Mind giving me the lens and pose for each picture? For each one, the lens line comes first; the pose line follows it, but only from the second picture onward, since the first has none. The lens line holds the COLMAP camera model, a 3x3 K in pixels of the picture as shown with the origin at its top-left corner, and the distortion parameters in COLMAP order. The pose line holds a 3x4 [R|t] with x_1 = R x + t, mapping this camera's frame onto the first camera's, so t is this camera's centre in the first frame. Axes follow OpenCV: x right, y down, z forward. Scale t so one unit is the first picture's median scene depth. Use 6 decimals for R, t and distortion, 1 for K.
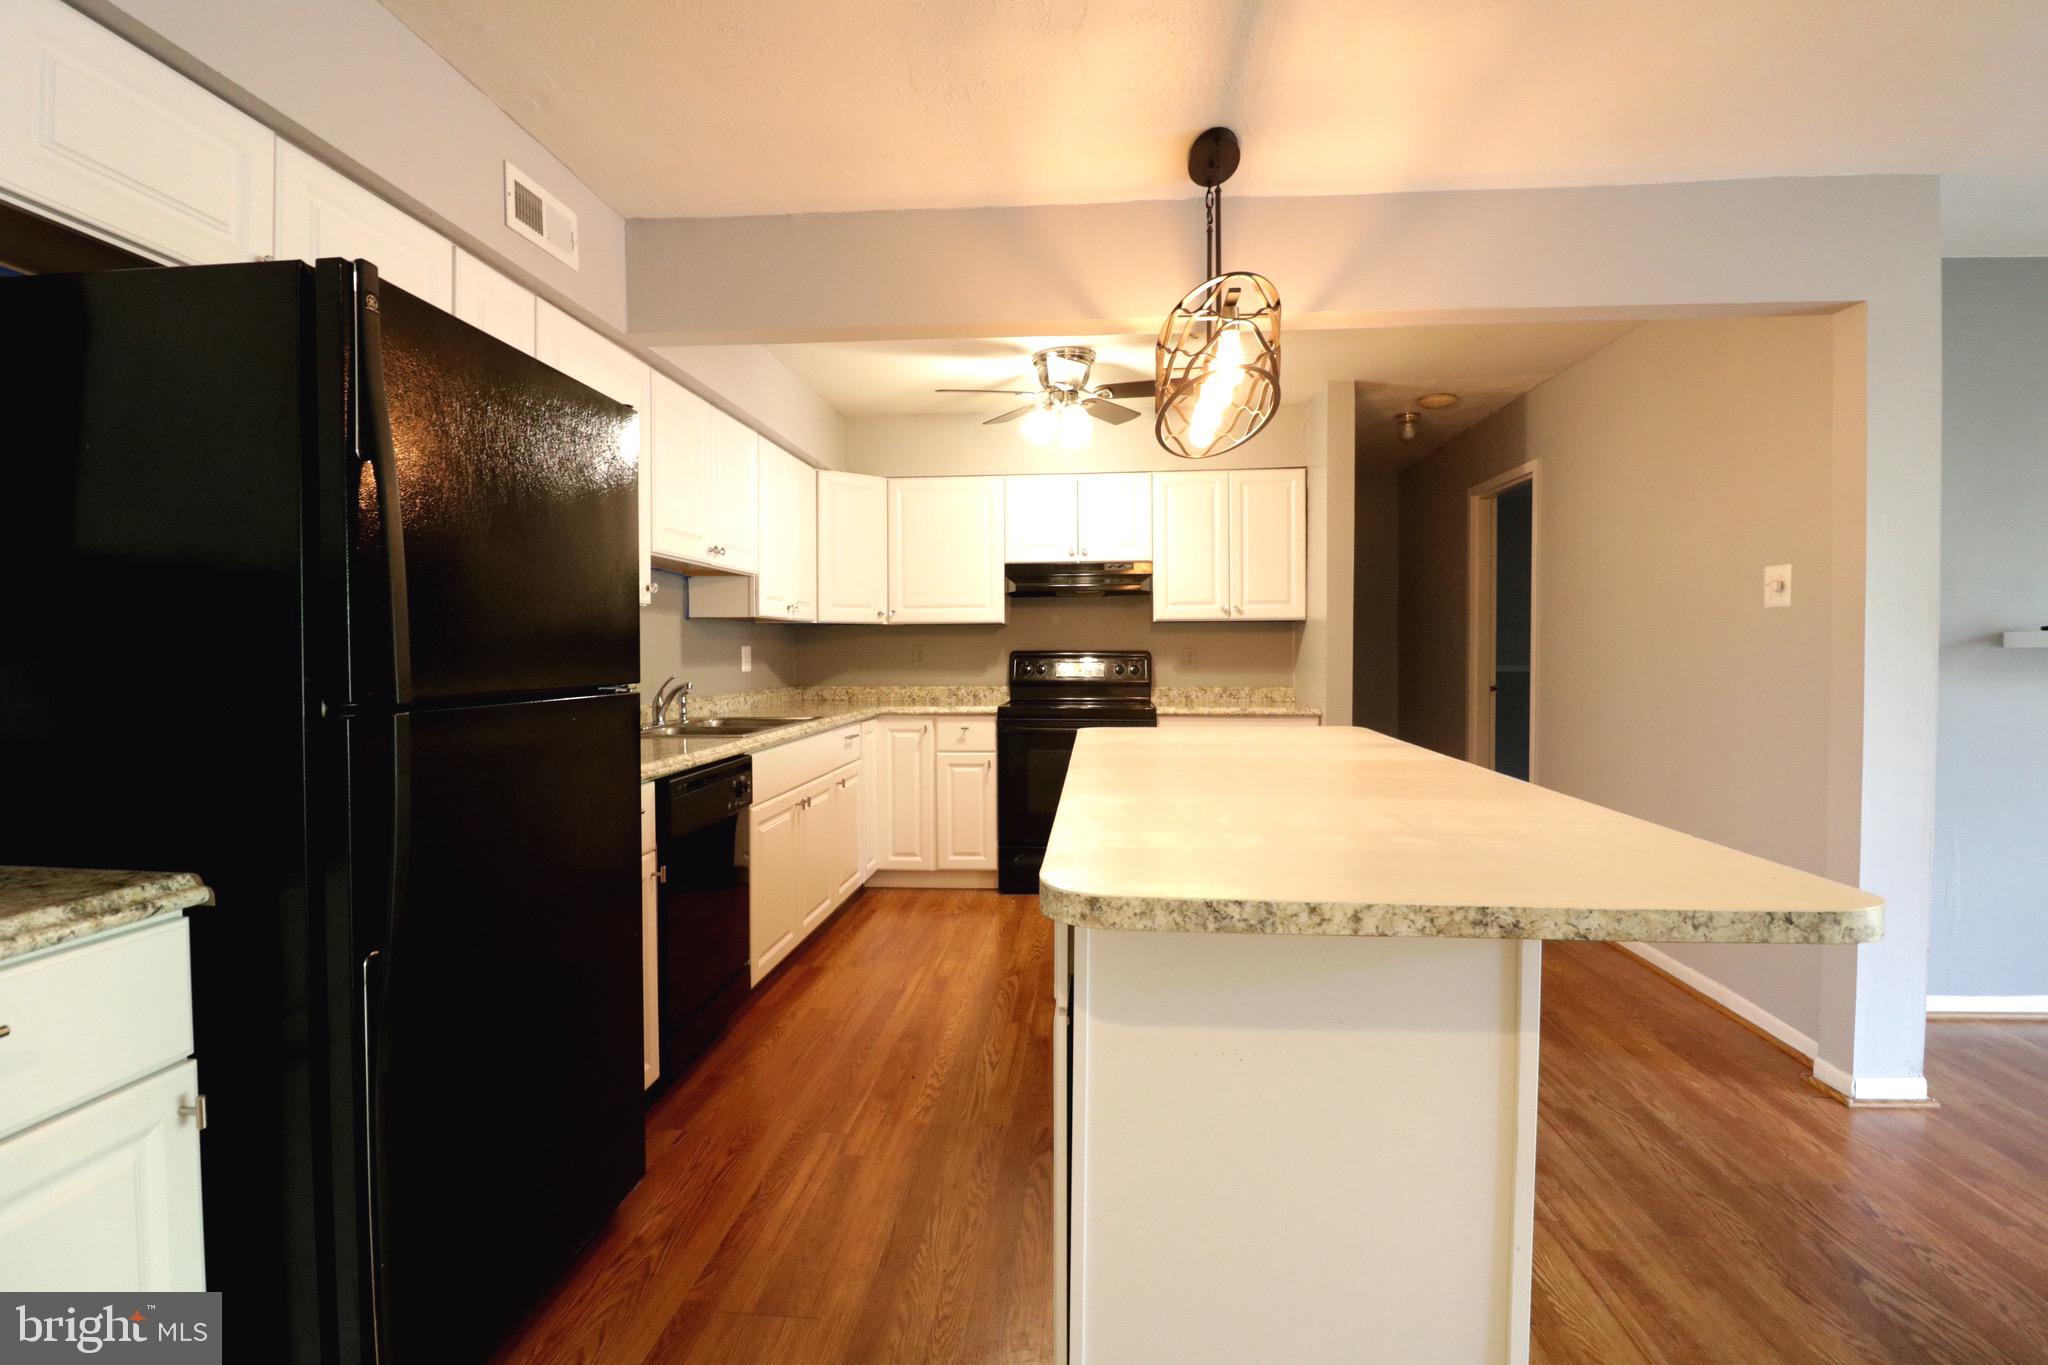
lens RADIAL K [[947.2, 0, 1030.2], [0, 947.2, 667.9], [0, 0, 1]] dist [0.000143, -0.013162]
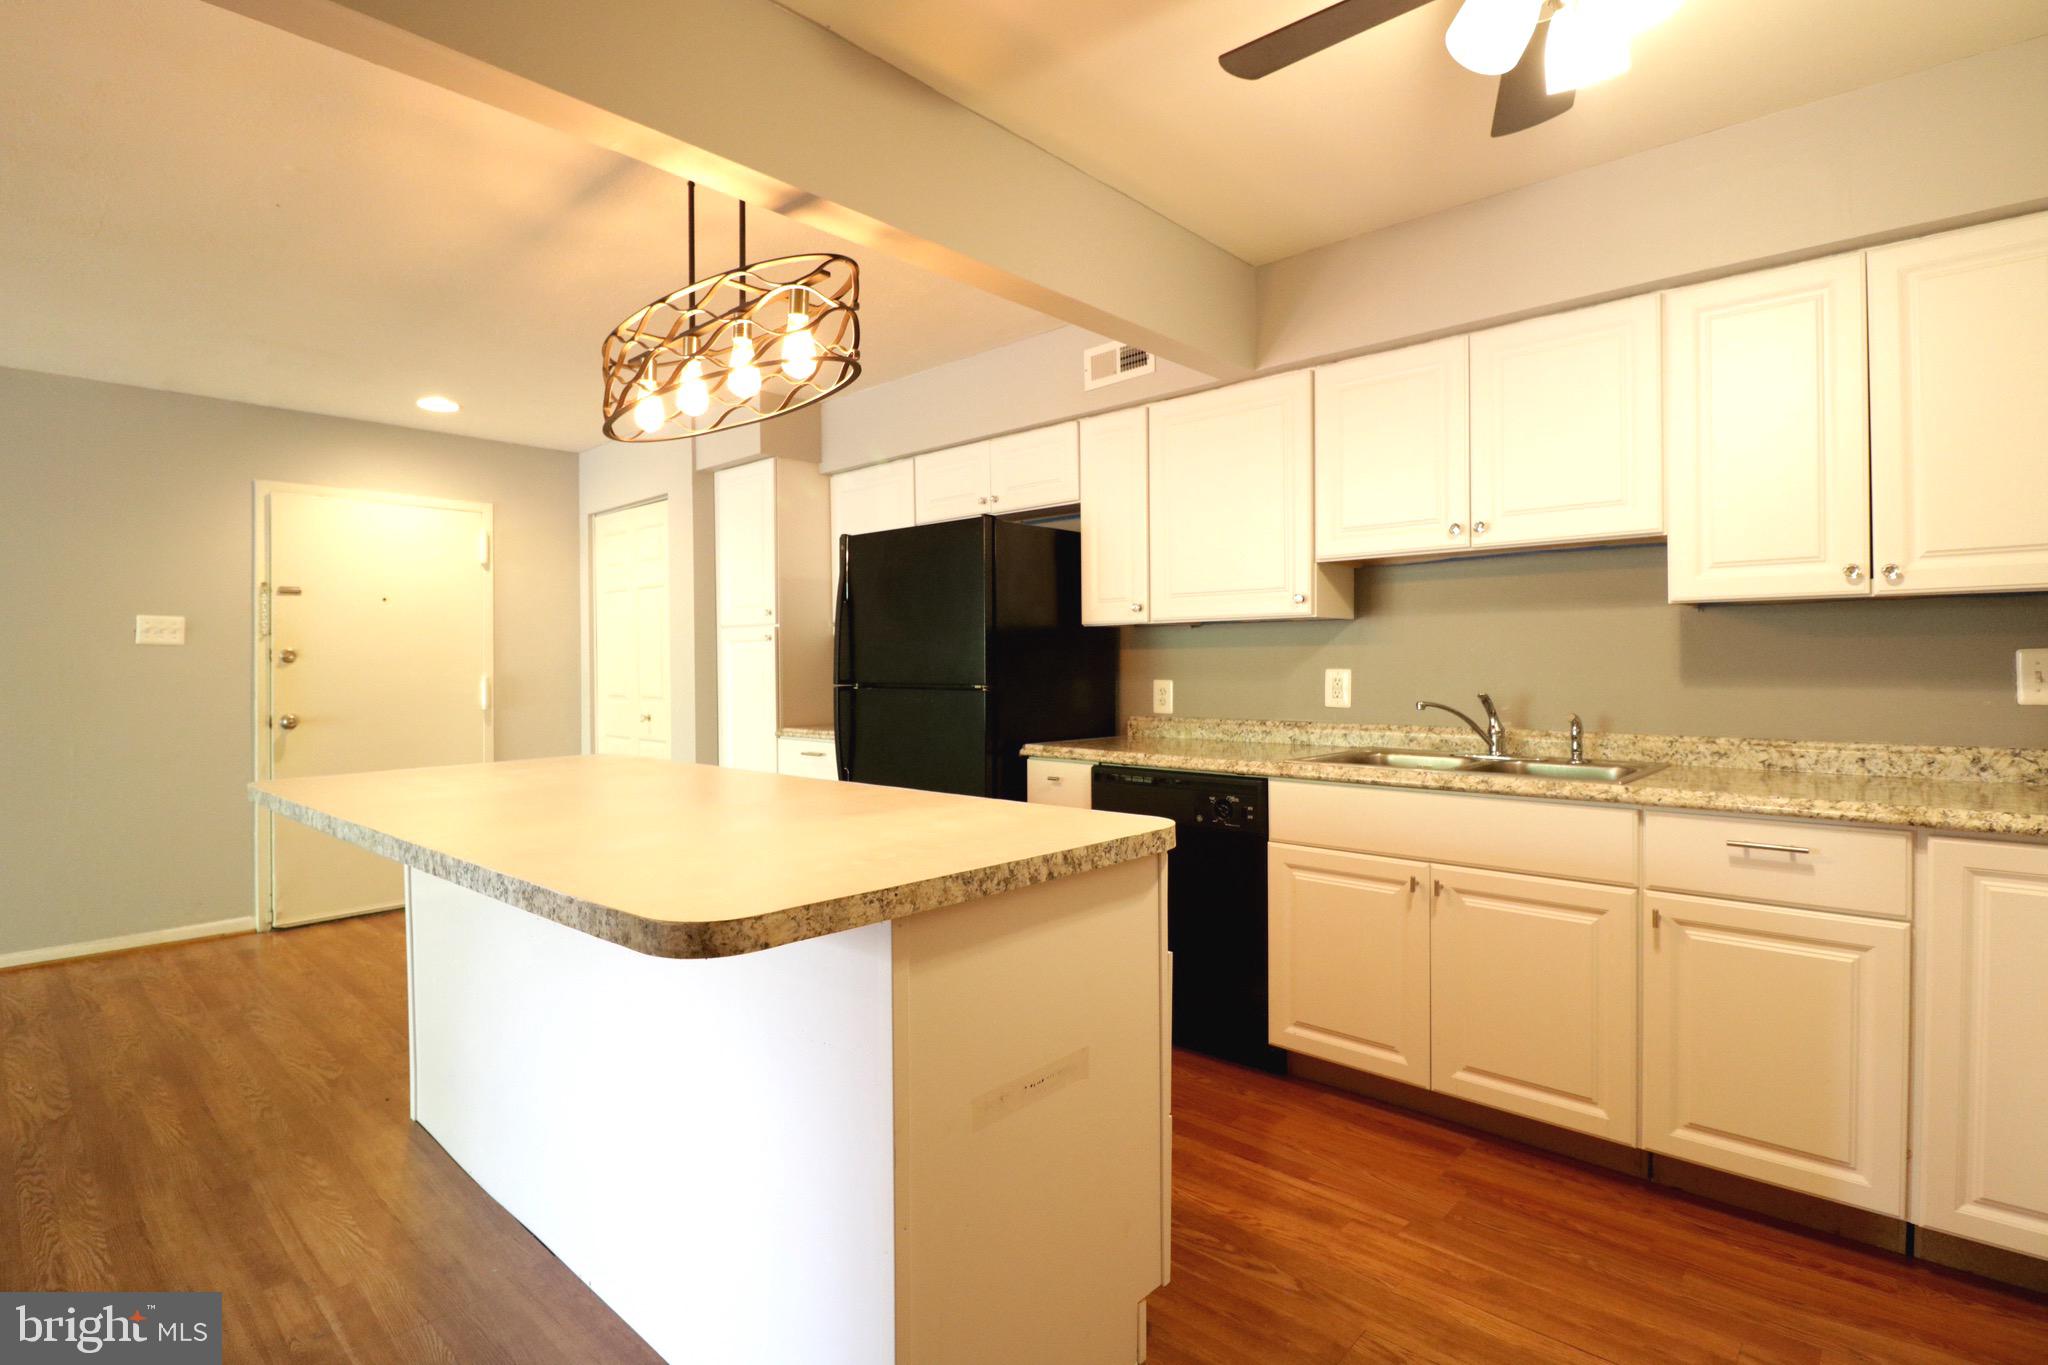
lens RADIAL K [[989.5, 0, 1028.5], [0, 989.5, 669.7], [0, 0, 1]] dist [0.003484, -0.015131]
pose [[-0.616154, 0.012554, -0.787526, 0.464032], [-0.006402, 0.999760, 0.020947, -0.024678], [0.787600, 0.017949, -0.615926, 1.126637]]
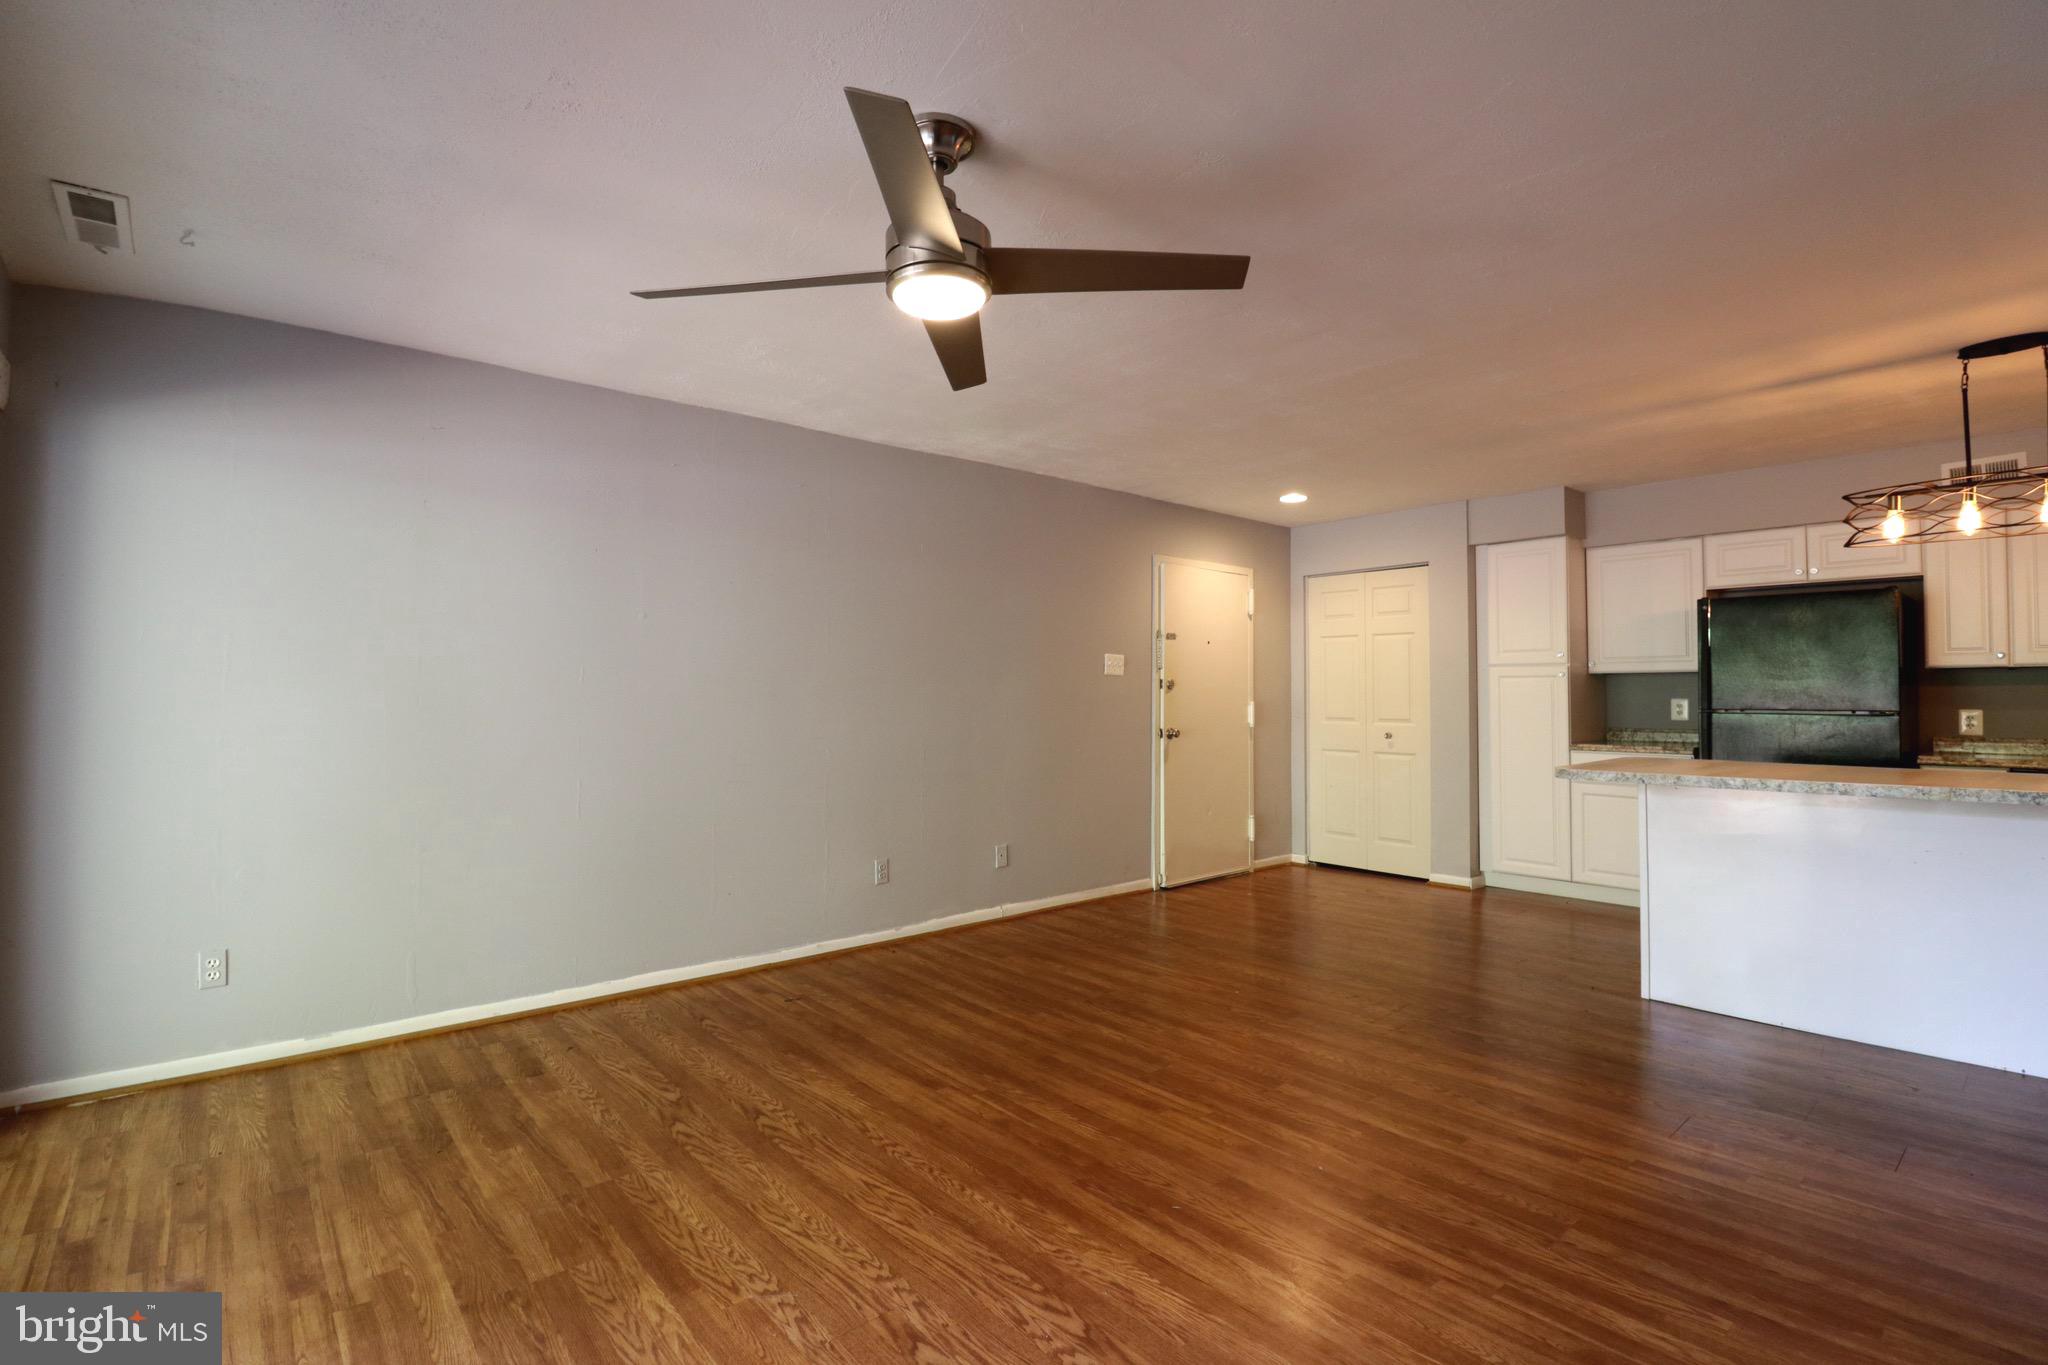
lens RADIAL K [[947.2, 0, 1030.2], [0, 947.2, 667.9], [0, 0, 1]] dist [0.000143, -0.013162]
pose [[-0.700698, -0.020645, -0.713159, 1.363108], [-0.015669, 0.999785, -0.013548, -0.012827], [0.713286, 0.001681, -0.700871, 0.585853]]
